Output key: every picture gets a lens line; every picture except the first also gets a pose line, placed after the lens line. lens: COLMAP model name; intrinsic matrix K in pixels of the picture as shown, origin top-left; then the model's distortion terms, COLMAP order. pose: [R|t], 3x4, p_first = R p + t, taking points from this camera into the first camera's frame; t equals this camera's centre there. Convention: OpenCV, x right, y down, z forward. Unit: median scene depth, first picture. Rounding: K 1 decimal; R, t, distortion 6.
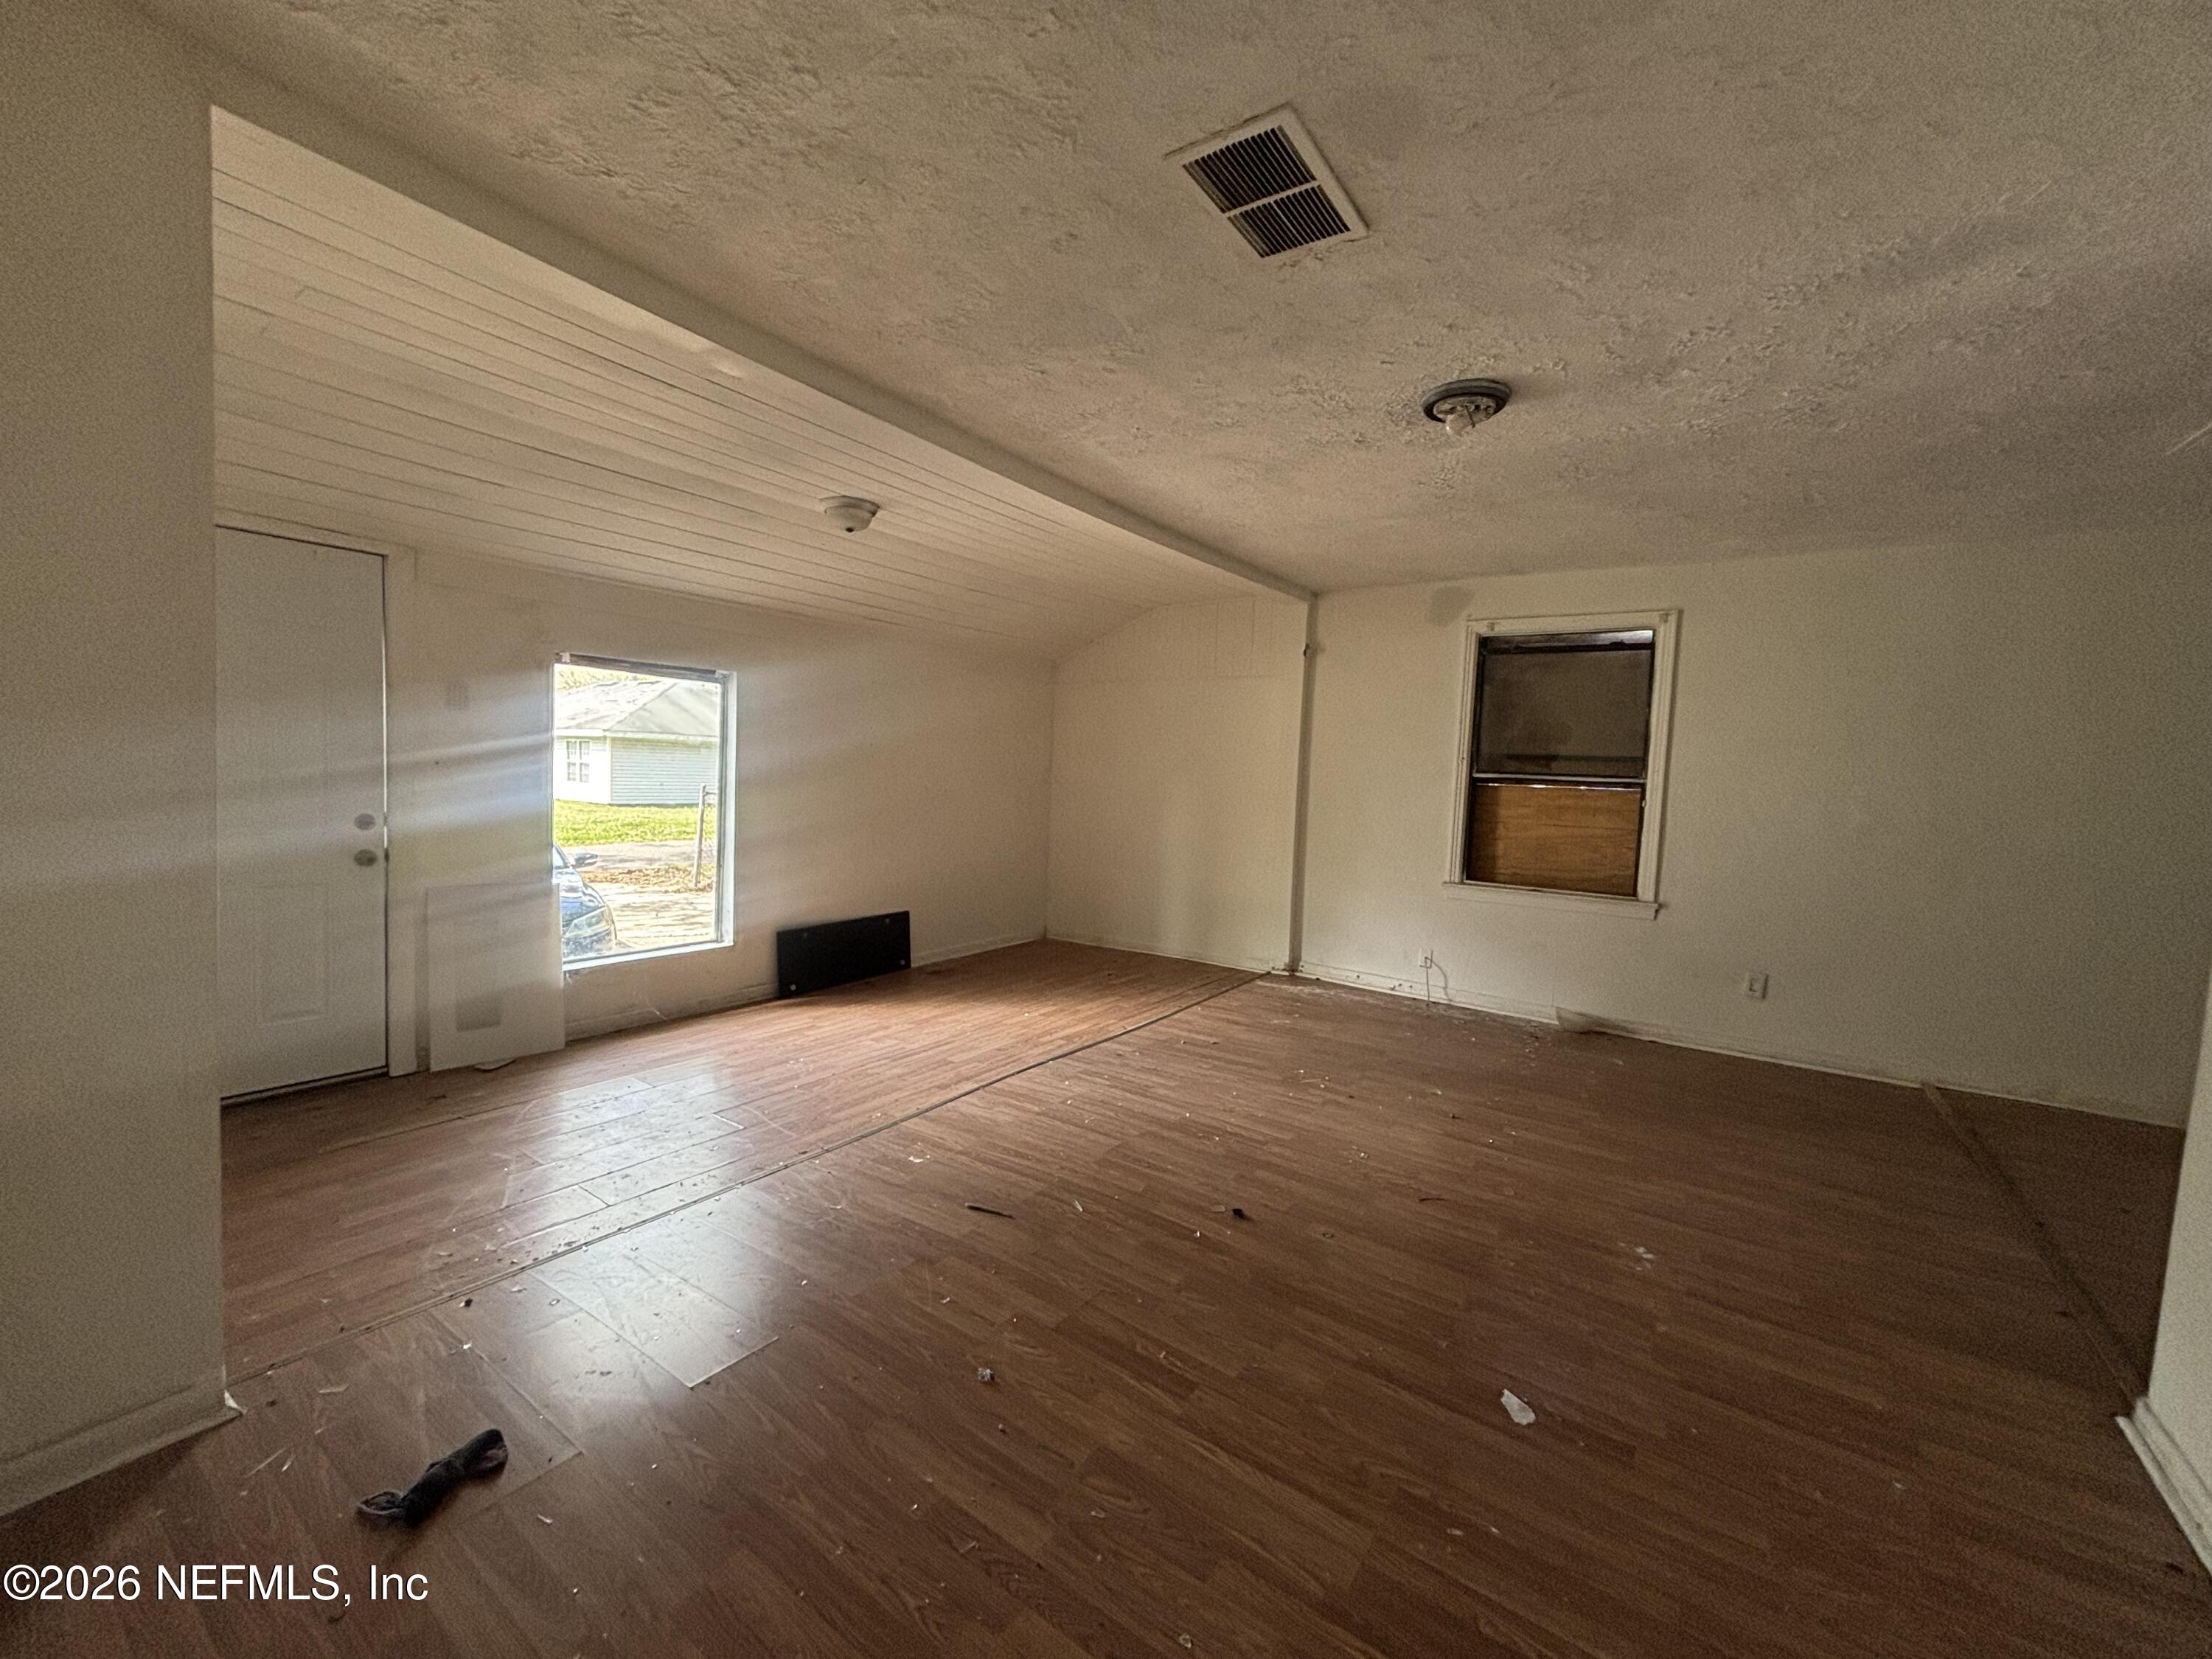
lens RADIAL K [[895.7, 0, 1106.0], [0, 895.7, 829.5], [0, 0, 1]] dist [-0.001138, -0.000061]
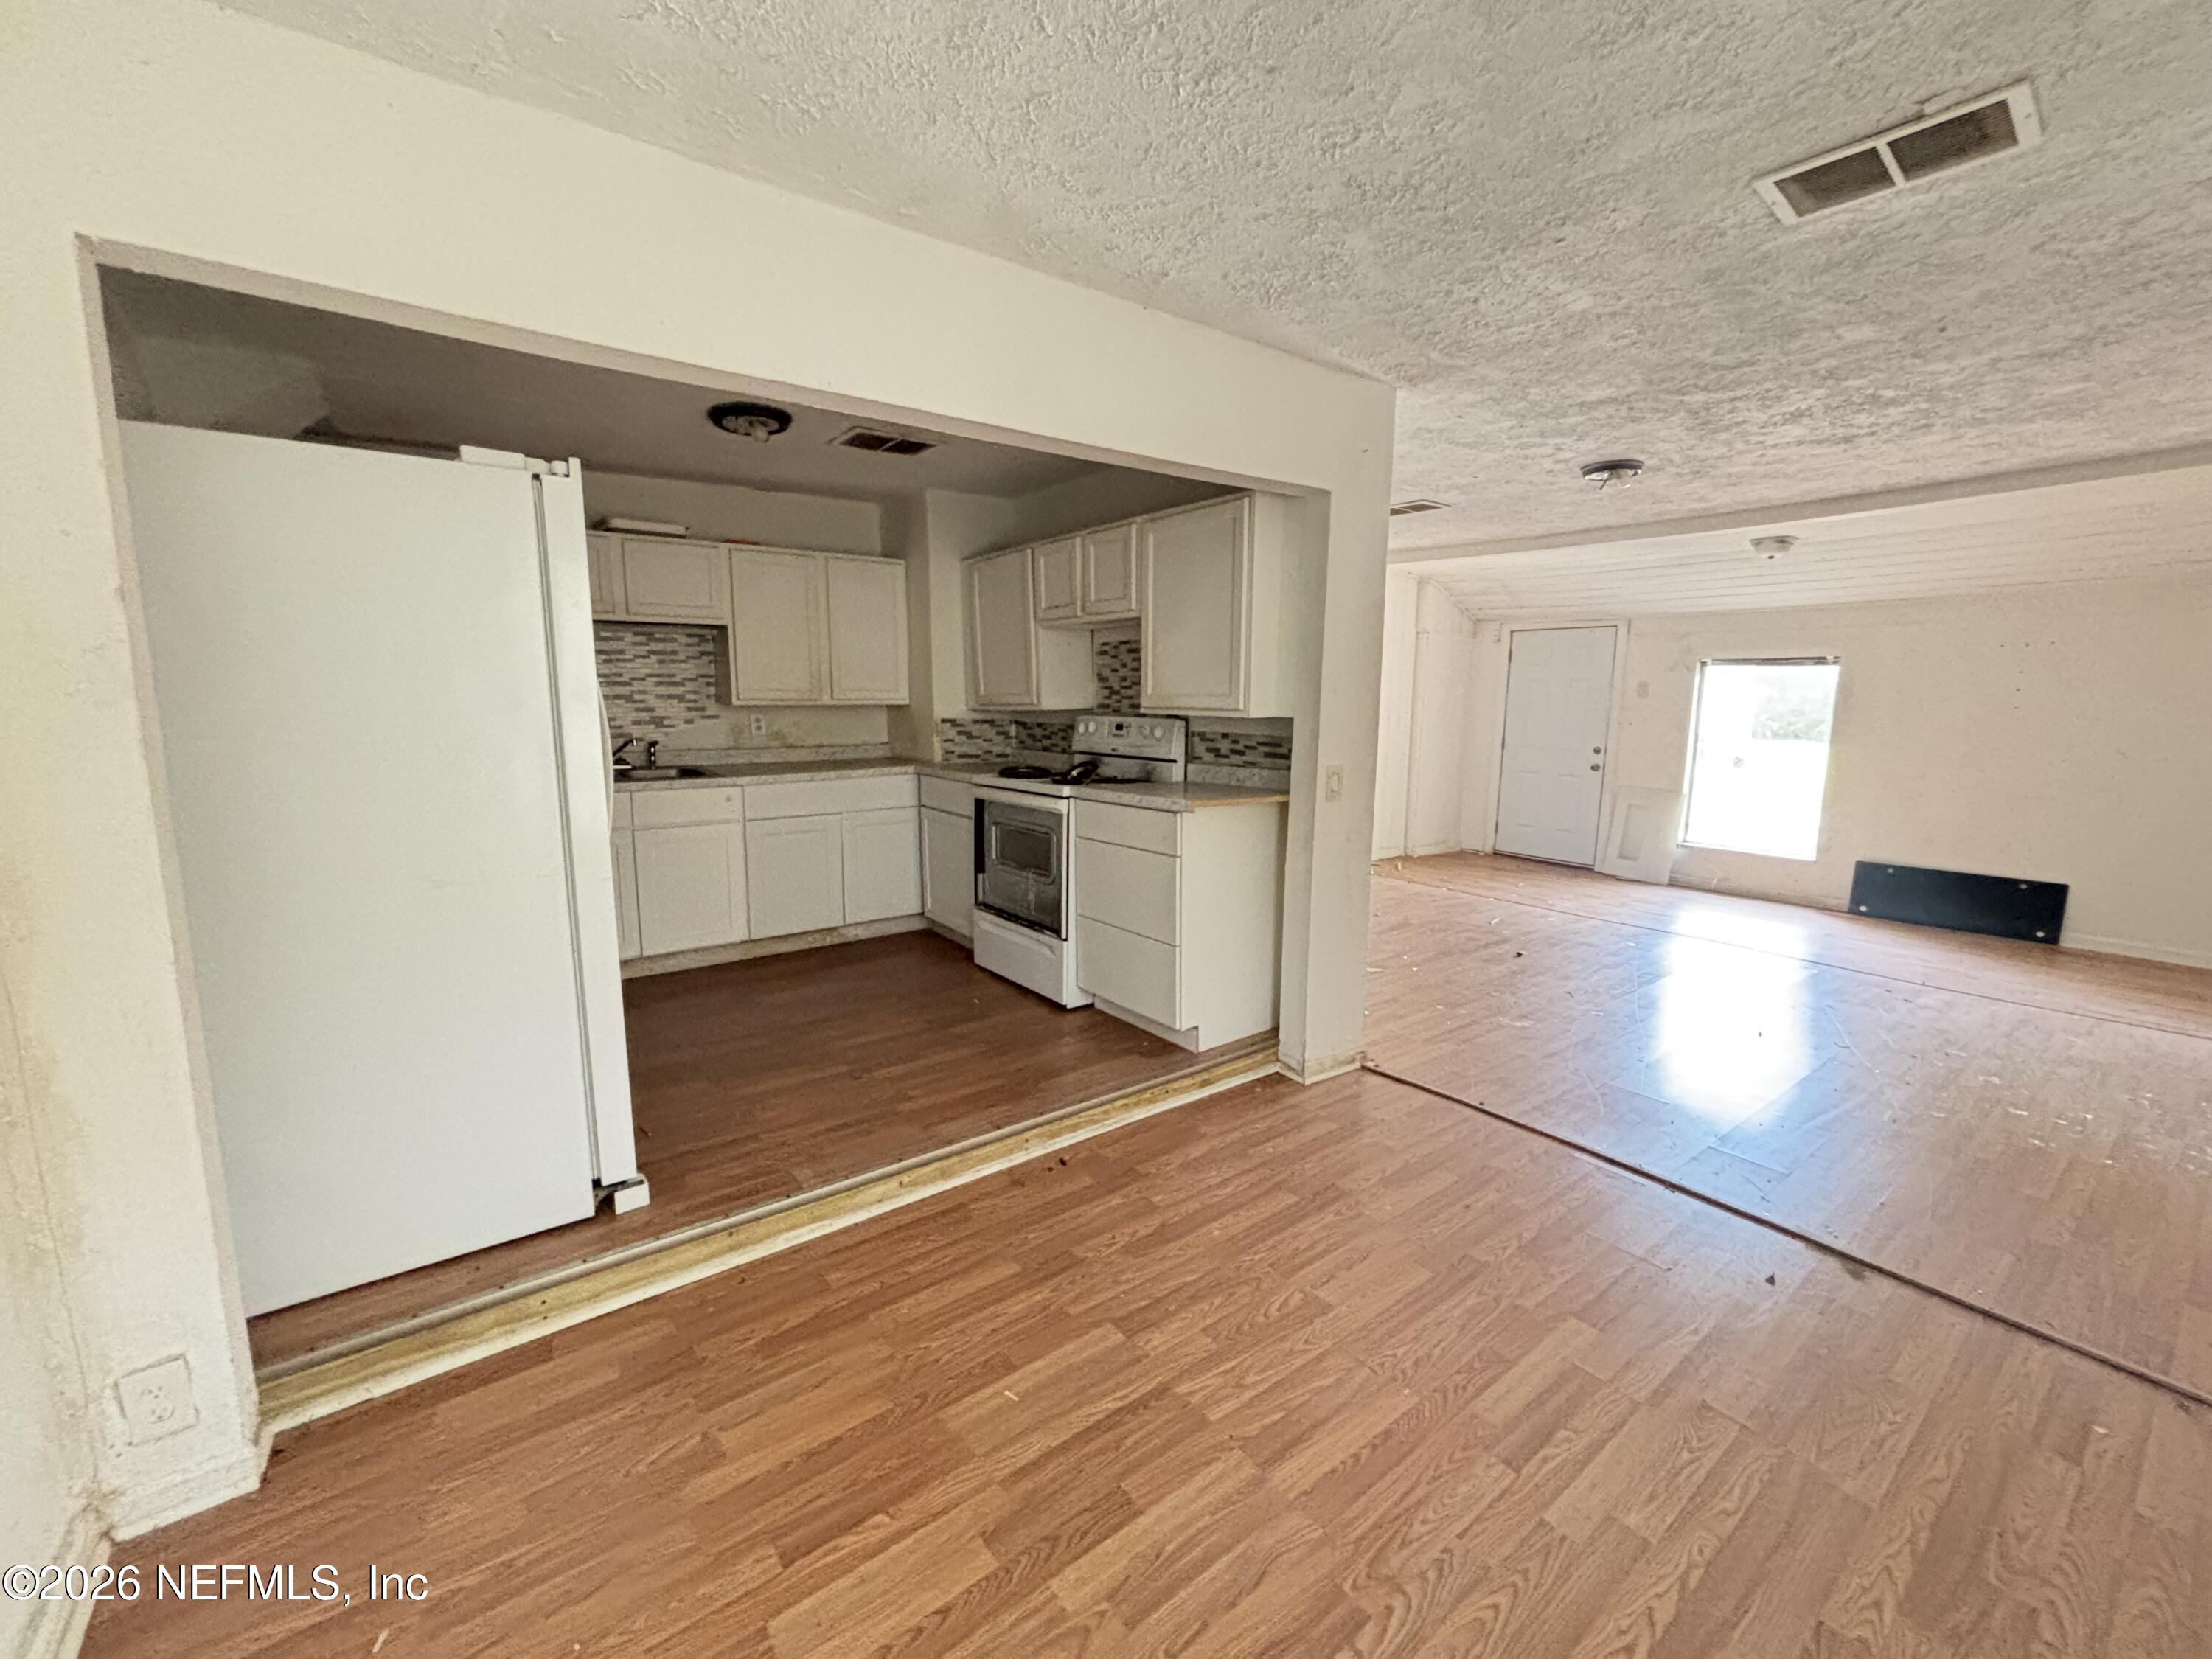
lens RADIAL K [[895.7, 0, 1106.0], [0, 895.7, 829.5], [0, 0, 1]] dist [-0.001138, -0.000061]
pose [[-0.300338, 0.099785, -0.948599, 1.383464], [-0.089421, 0.987187, 0.132155, -0.000310], [0.949632, 0.124515, -0.287567, 0.434471]]
